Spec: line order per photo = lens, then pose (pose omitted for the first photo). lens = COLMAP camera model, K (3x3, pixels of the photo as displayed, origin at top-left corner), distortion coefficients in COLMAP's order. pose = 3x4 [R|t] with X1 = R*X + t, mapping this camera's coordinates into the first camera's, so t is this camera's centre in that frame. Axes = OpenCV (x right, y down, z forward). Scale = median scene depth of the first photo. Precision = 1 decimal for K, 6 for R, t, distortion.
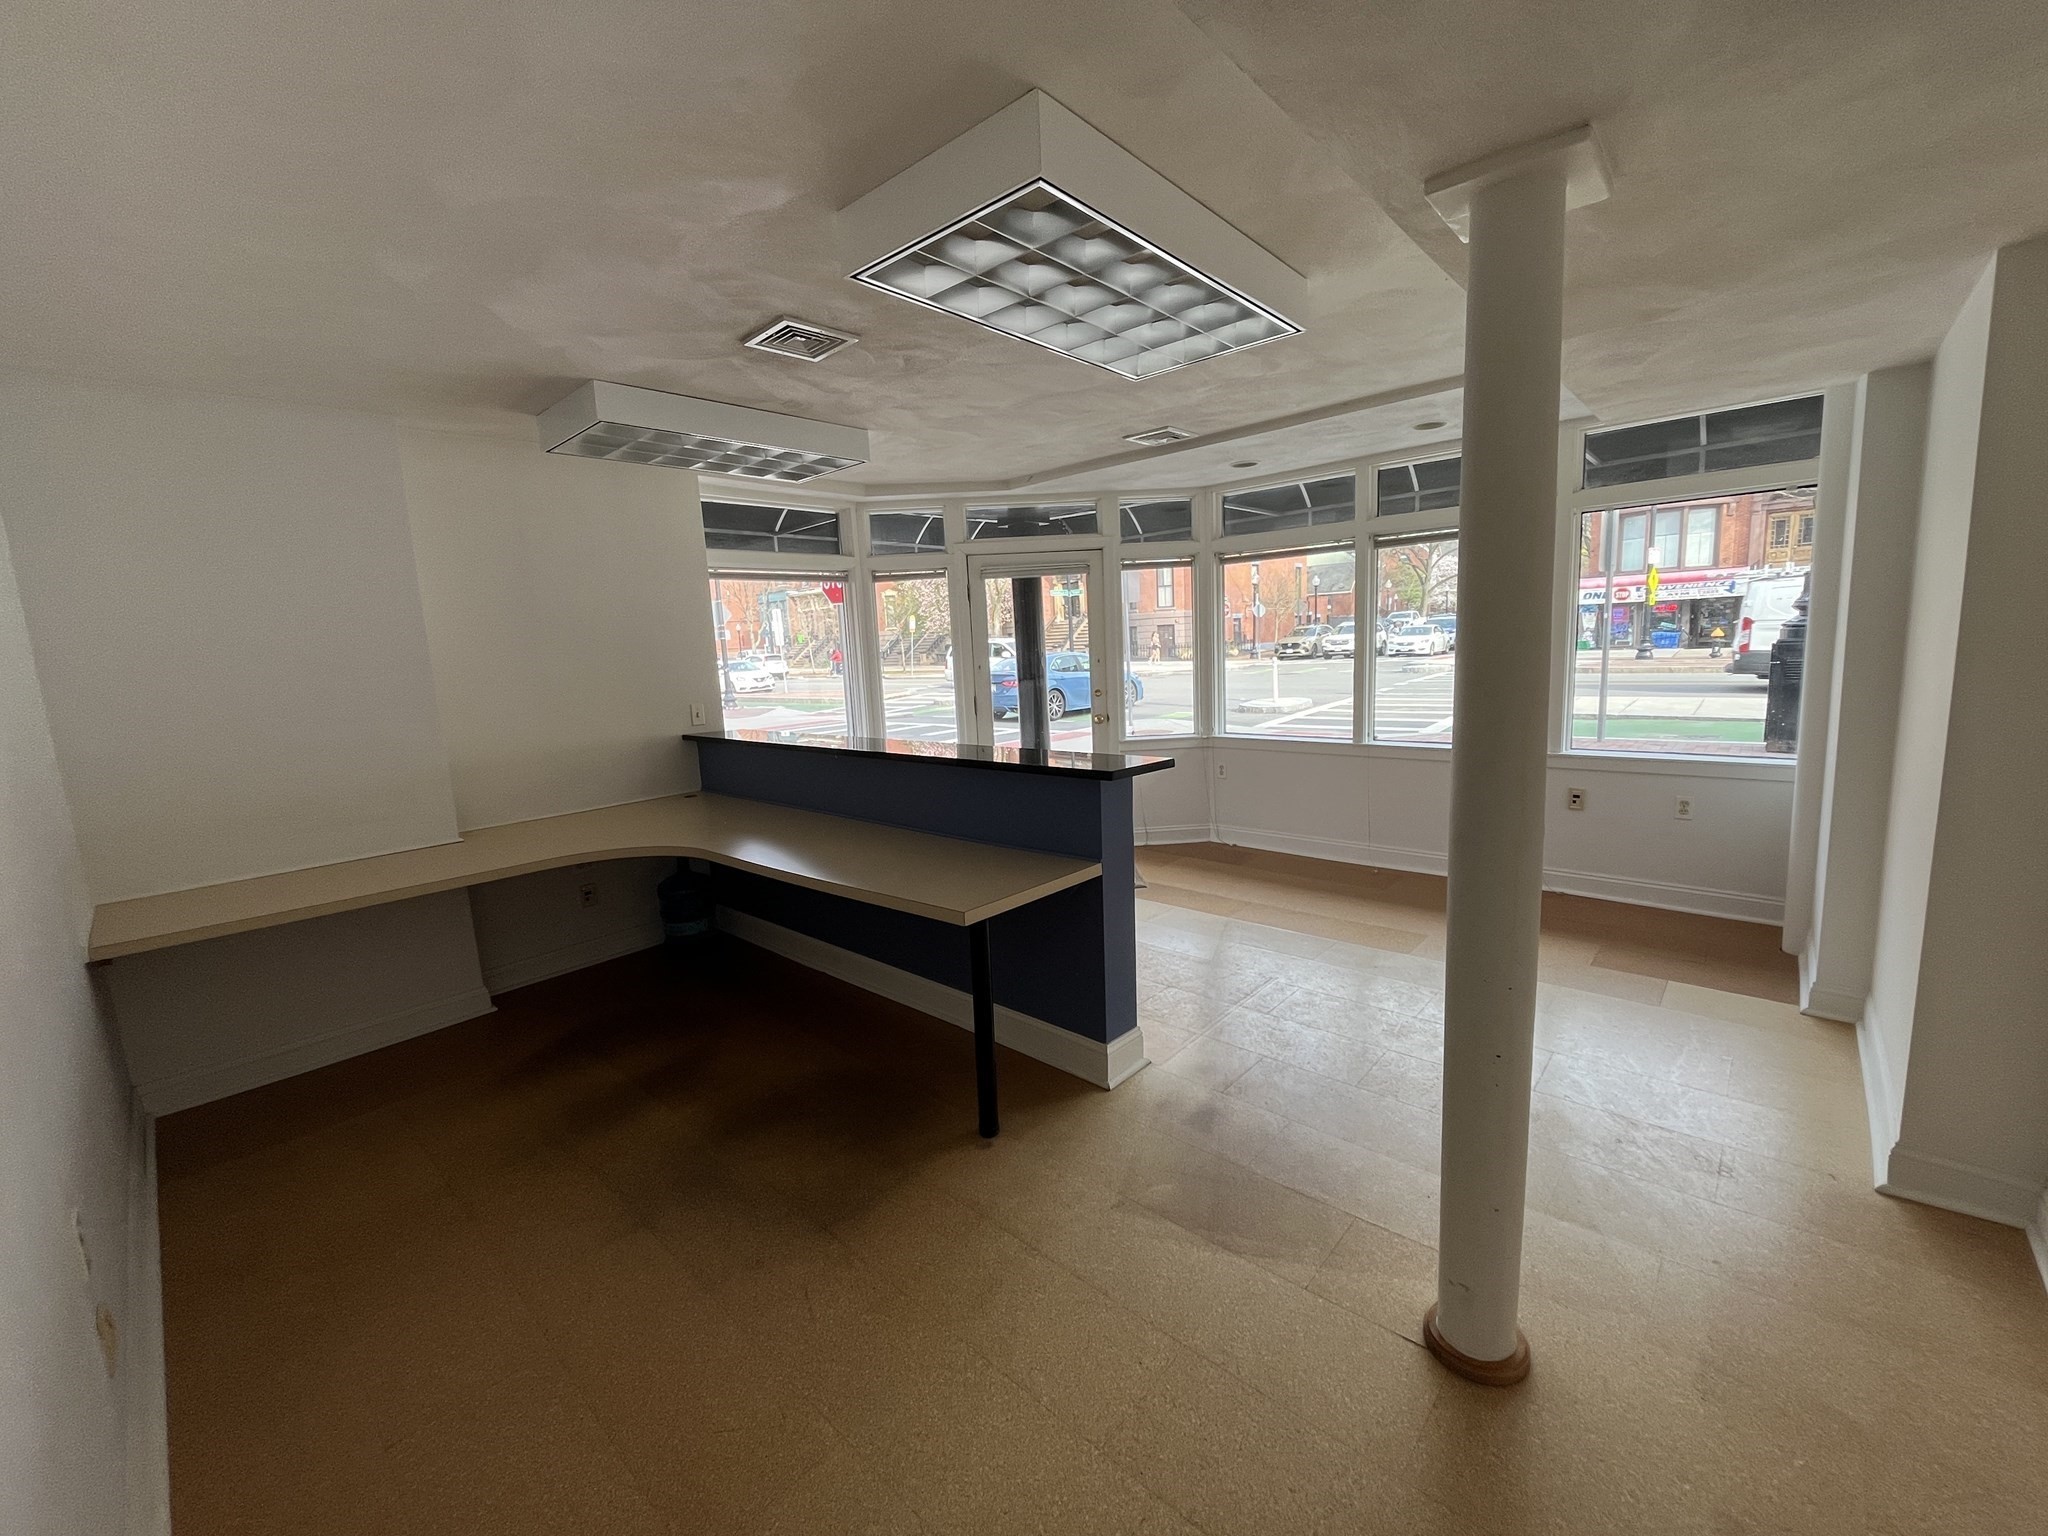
lens RADIAL K [[823.8, 0, 1021.8], [0, 823.8, 764.3], [0, 0, 1]] dist [-0.002492, -0.000592]
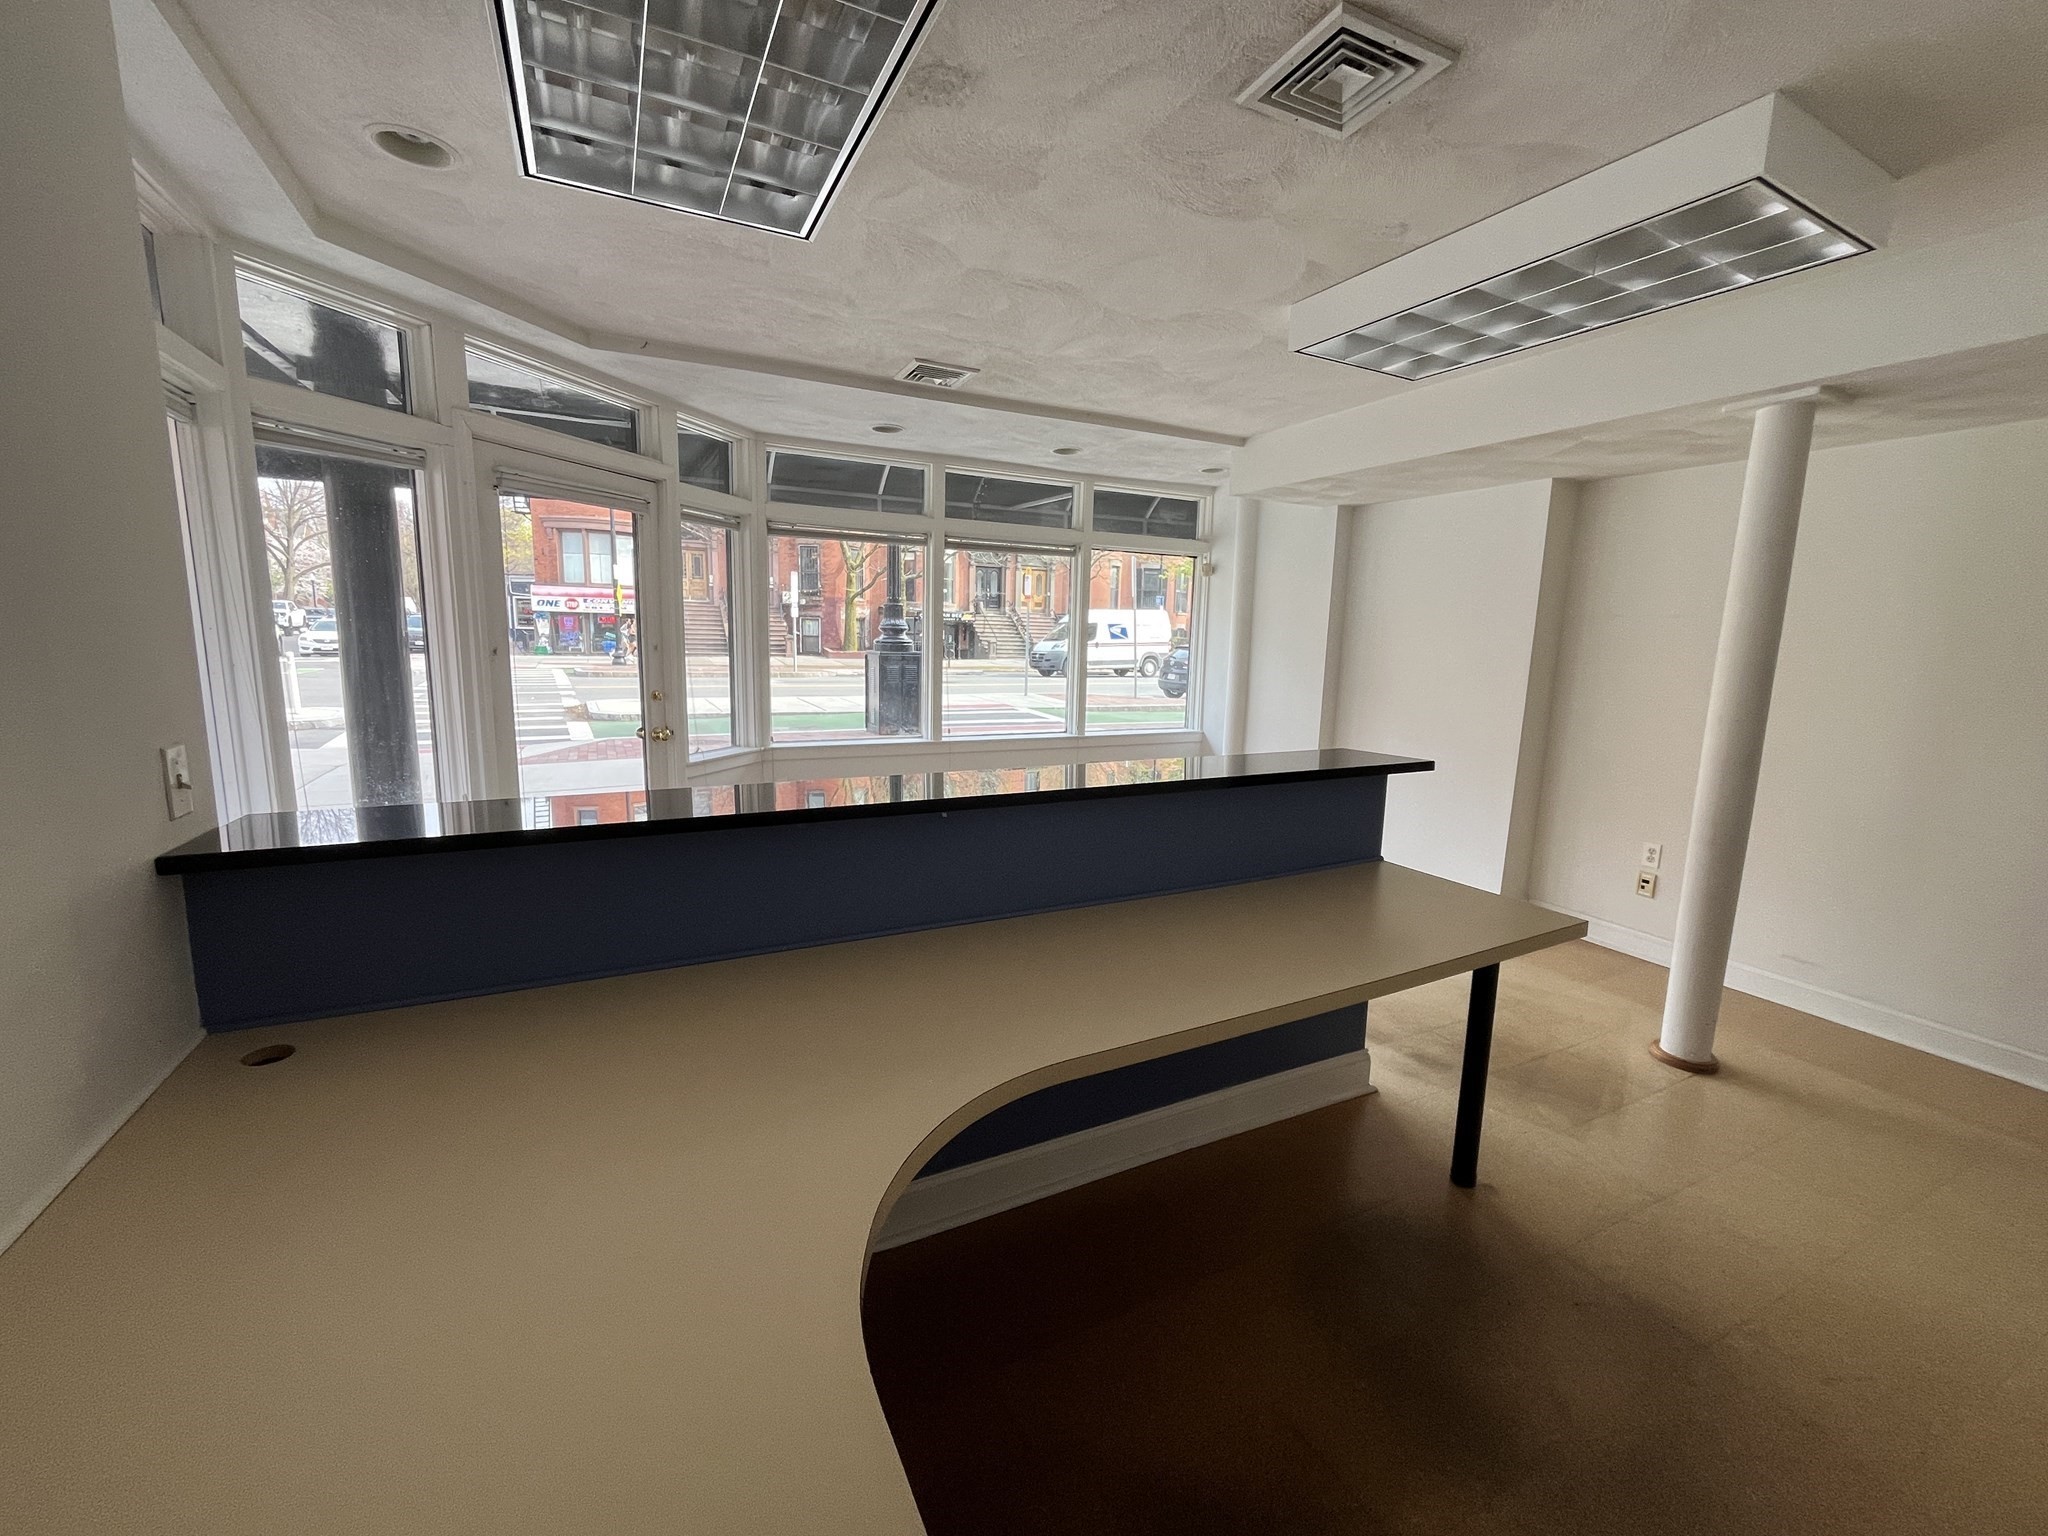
lens RADIAL K [[823.8, 0, 1021.8], [0, 823.8, 764.3], [0, 0, 1]] dist [-0.002492, -0.000592]
pose [[0.369839, -0.092044, 0.924525, -0.082113], [0.097426, 0.993437, 0.059931, -0.008837], [-0.923974, 0.067908, 0.376379, 0.092338]]
